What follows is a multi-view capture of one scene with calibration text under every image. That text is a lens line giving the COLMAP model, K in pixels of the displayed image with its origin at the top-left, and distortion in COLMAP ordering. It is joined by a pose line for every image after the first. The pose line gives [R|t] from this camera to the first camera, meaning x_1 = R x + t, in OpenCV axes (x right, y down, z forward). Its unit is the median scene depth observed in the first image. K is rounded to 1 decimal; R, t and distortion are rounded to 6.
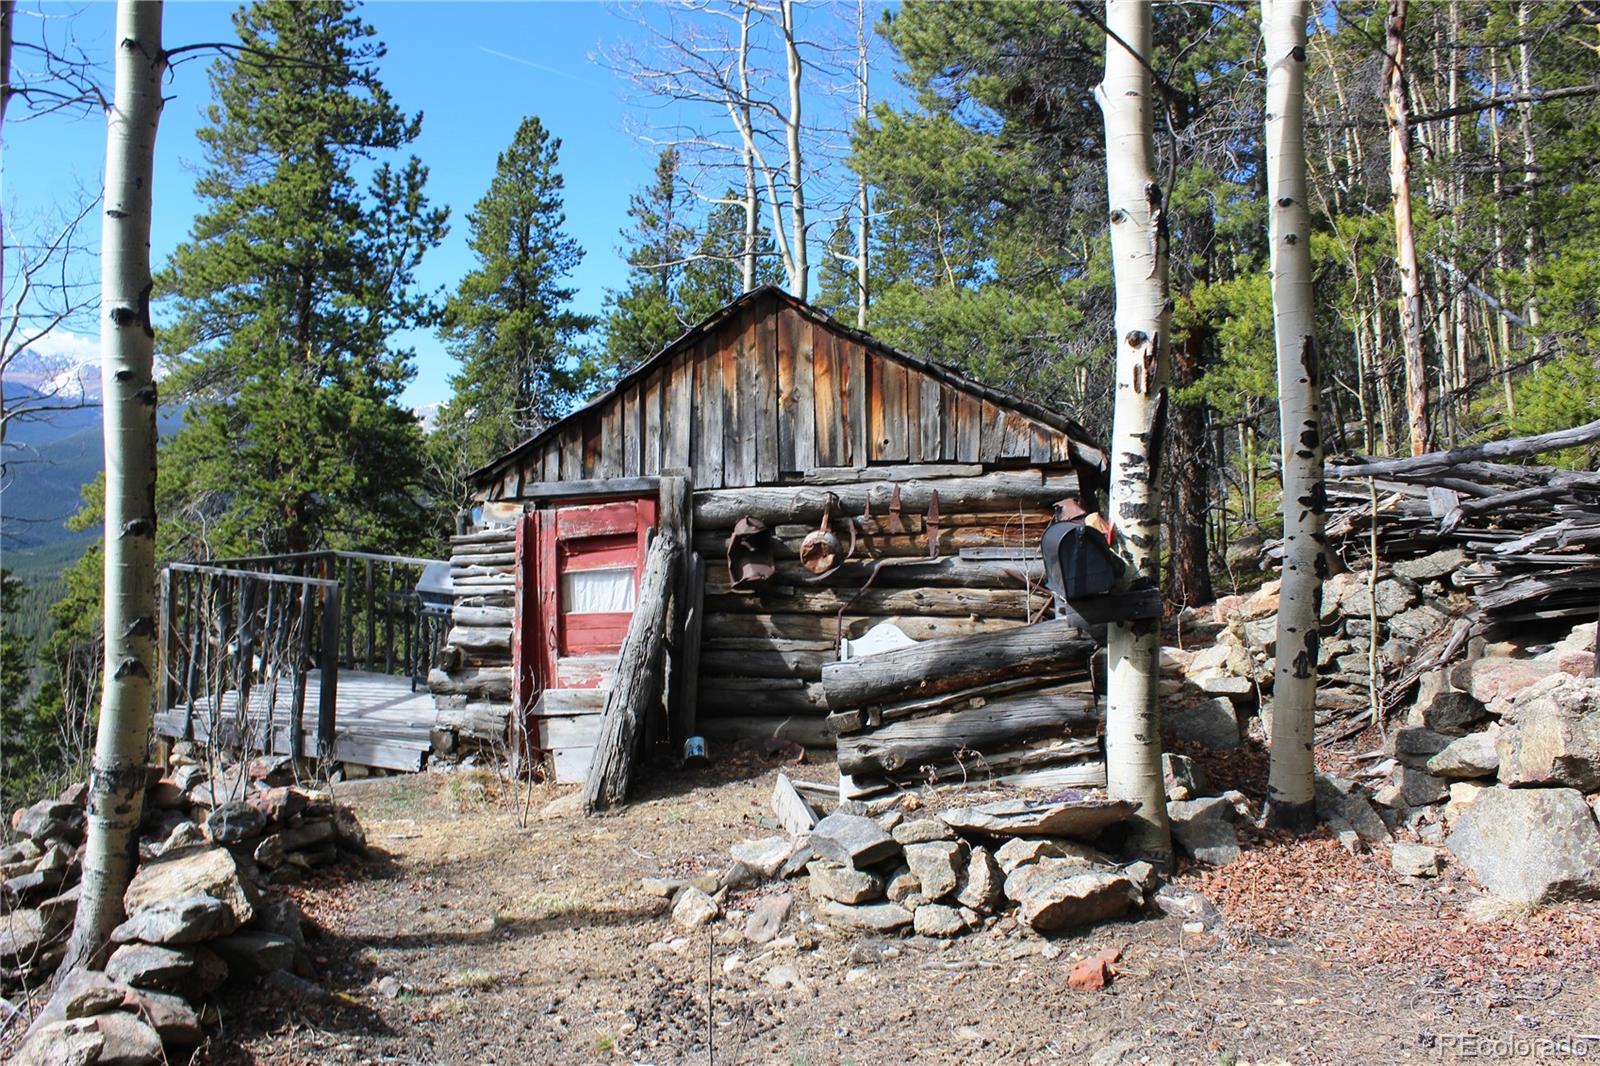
lens RADIAL K [[1327.0, 0, 779.3], [0, 1327.0, 554.3], [0, 0, 1]] dist [-0.166069, 0.147820]
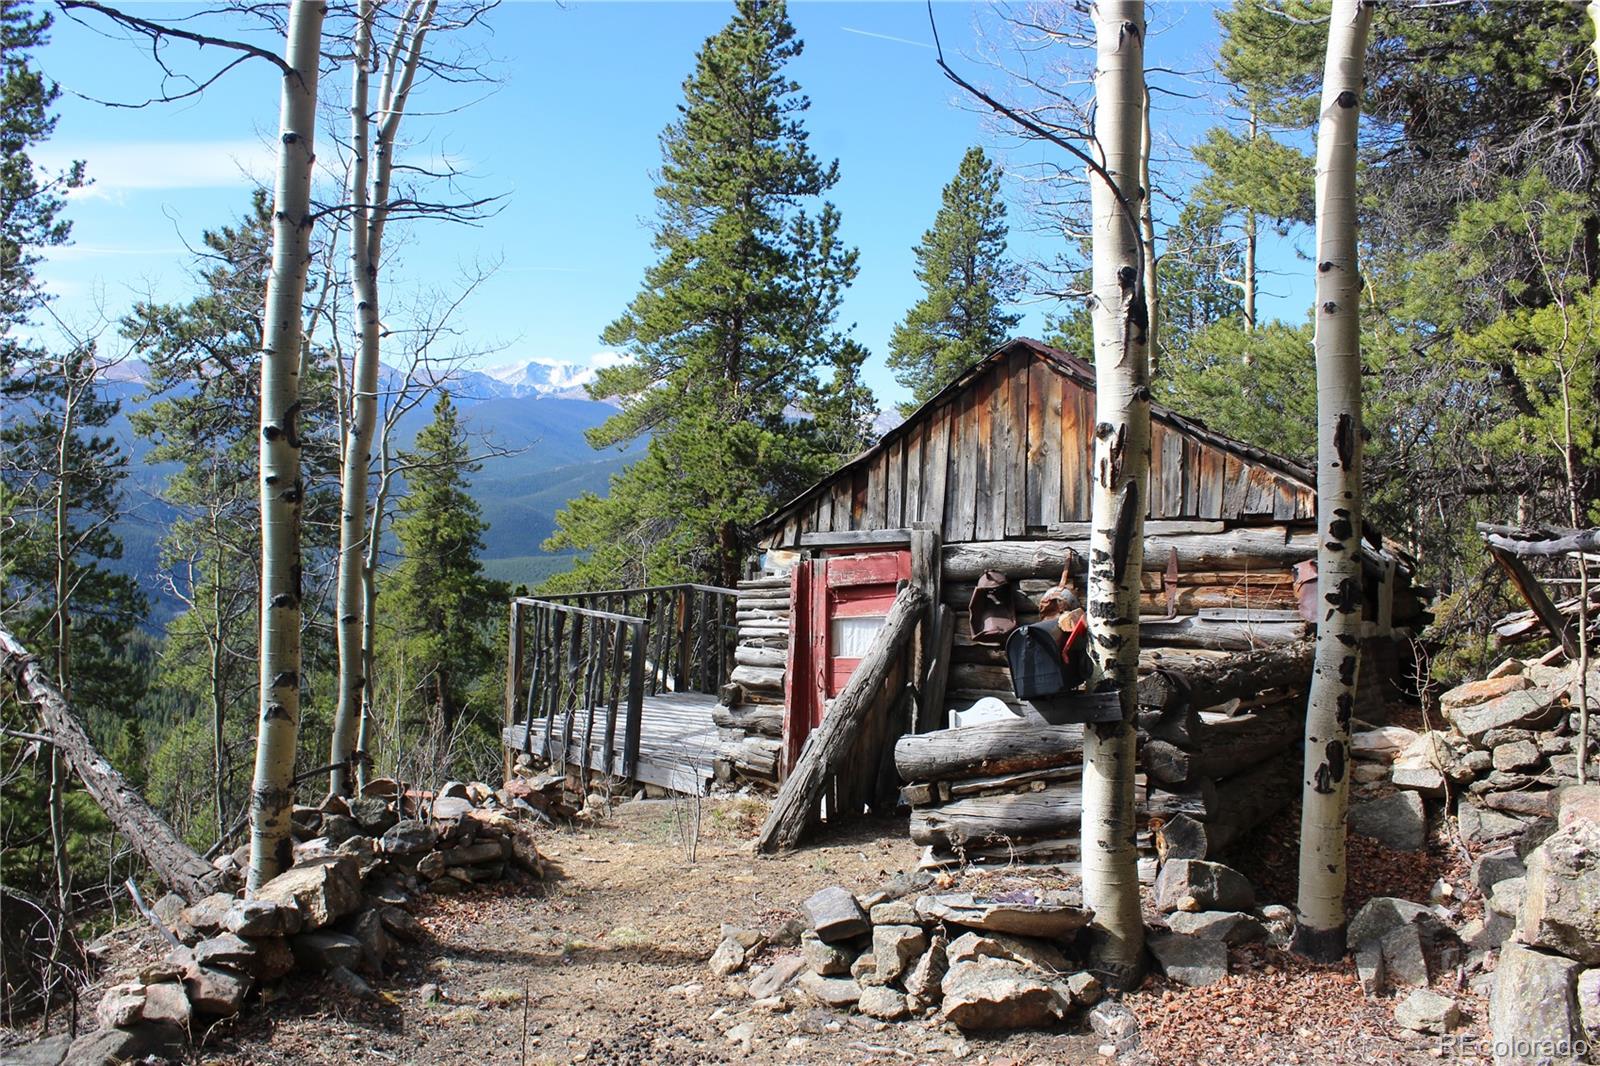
lens RADIAL K [[1327.4, 0, 790.1], [0, 1327.4, 551.6], [0, 0, 1]] dist [-0.162365, 0.139635]
pose [[0.922717, 0.013010, -0.385259, 0.224509], [-0.016644, 0.999843, -0.006099, -0.034387], [0.385119, 0.012040, 0.922788, 0.009878]]
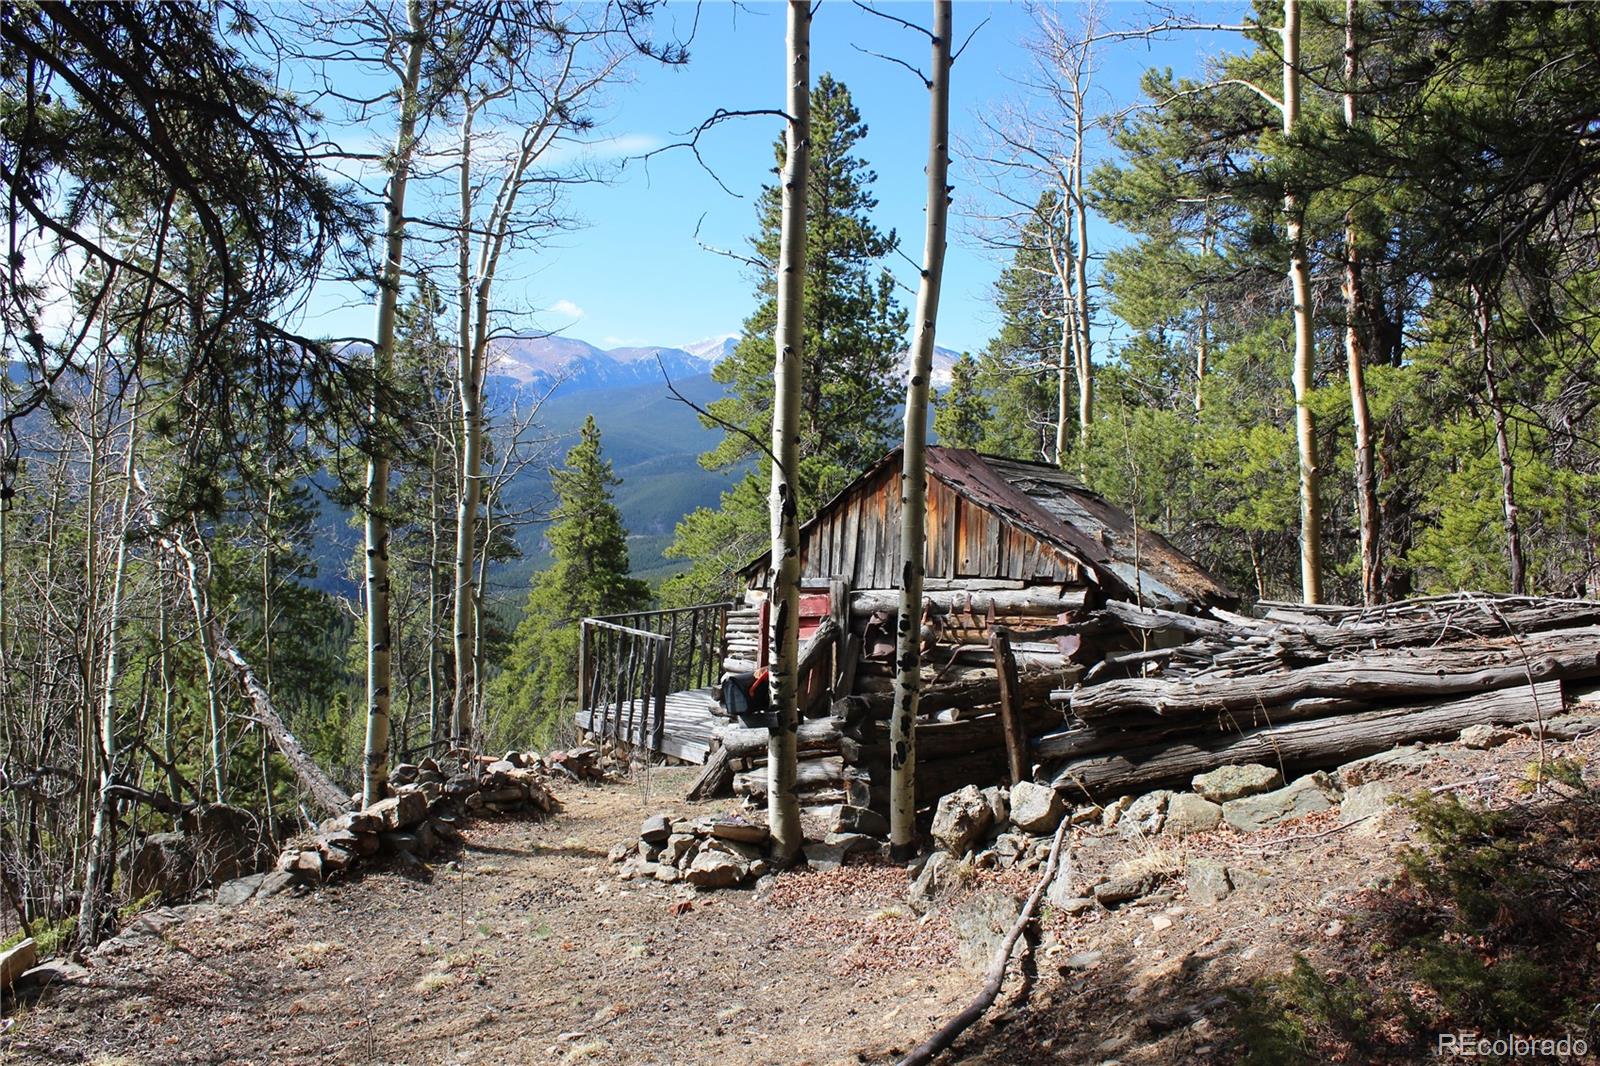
lens RADIAL K [[1327.4, 0, 790.1], [0, 1327.4, 551.6], [0, 0, 1]] dist [-0.162365, 0.139635]
pose [[0.855632, 0.018618, -0.517249, 0.640401], [-0.011838, 0.999795, 0.016405, -0.115892], [0.517449, -0.007913, 0.855678, -0.283301]]
